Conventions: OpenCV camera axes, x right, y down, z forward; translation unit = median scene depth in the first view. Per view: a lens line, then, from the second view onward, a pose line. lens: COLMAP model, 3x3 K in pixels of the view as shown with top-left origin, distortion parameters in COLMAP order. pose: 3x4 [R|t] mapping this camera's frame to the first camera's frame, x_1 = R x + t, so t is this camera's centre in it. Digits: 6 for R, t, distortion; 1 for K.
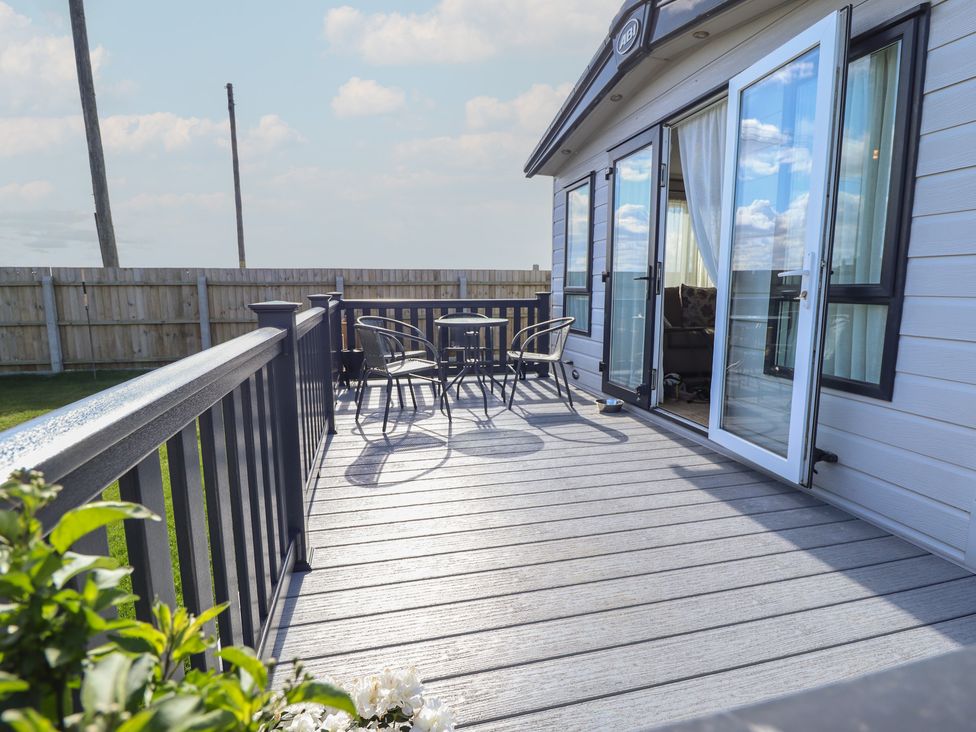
lens RADIAL K [[513.5, 0, 493.4], [0, 513.5, 365.3], [0, 0, 1]] dist [0.003486, -0.015728]
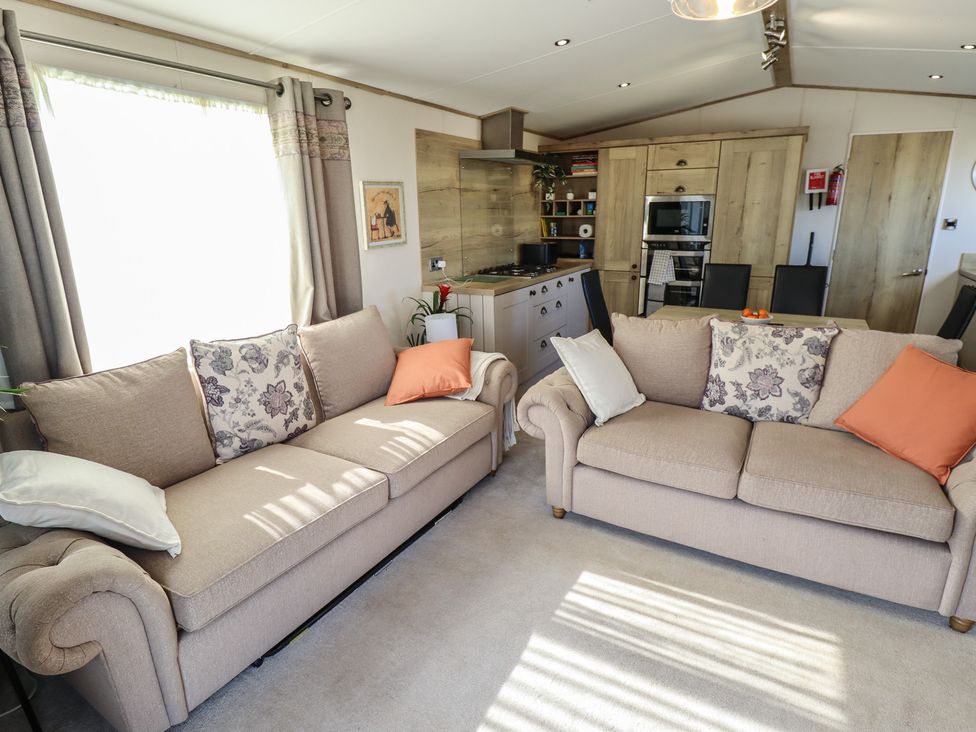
lens RADIAL K [[533.5, 0, 488.0], [0, 533.5, 366.0], [0, 0, 1]] dist [0.006642, -0.017022]
pose [[0.689265, -0.213744, 0.692263, 0.253745], [0.124143, 0.976203, 0.177808, -0.181237], [-0.713795, -0.036617, 0.699397, 0.607898]]
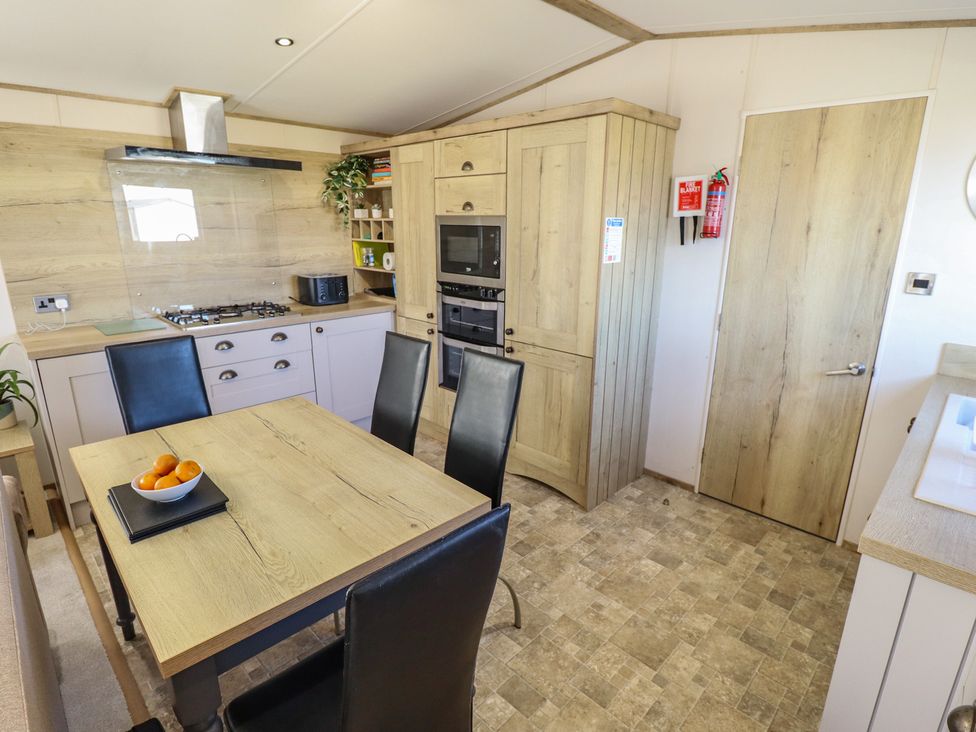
lens RADIAL K [[513.5, 0, 493.4], [0, 513.5, 365.3], [0, 0, 1]] dist [0.003486, -0.015728]
pose [[0.857950, -0.130038, 0.497004, 0.808250], [0.068465, 0.987746, 0.140250, -0.176989], [-0.509151, -0.086300, 0.856339, 0.513859]]
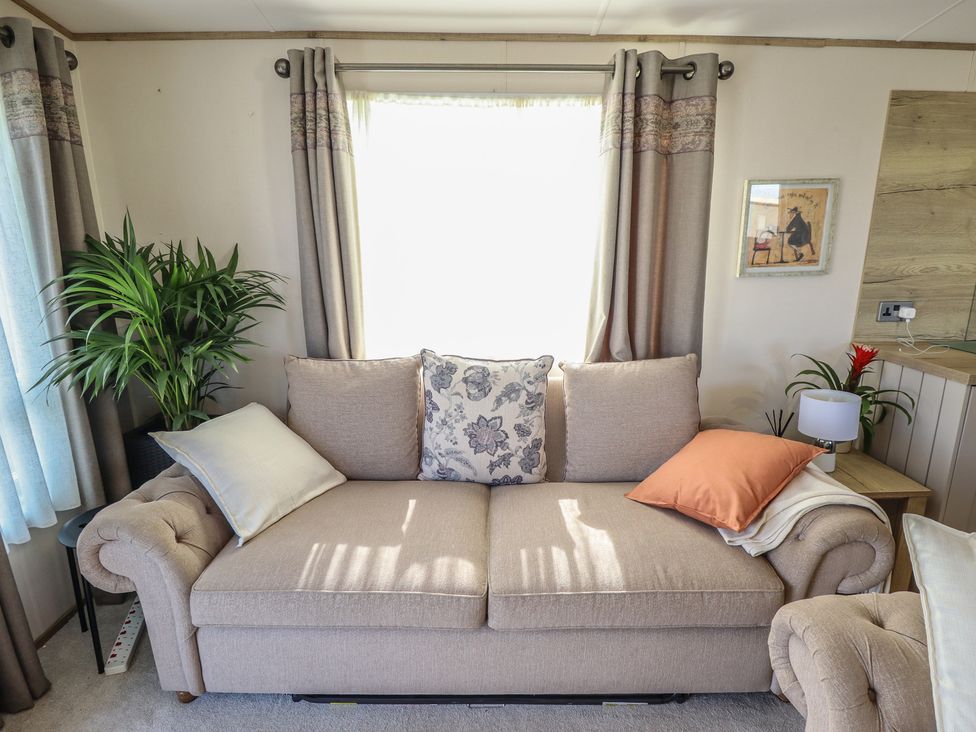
lens RADIAL K [[513.5, 0, 493.4], [0, 513.5, 365.3], [0, 0, 1]] dist [0.003486, -0.015728]
pose [[0.975997, 0.048745, -0.212257, 0.487327], [-0.029536, 0.995252, 0.092747, -0.181491], [0.215770, -0.084252, 0.972803, 0.680881]]
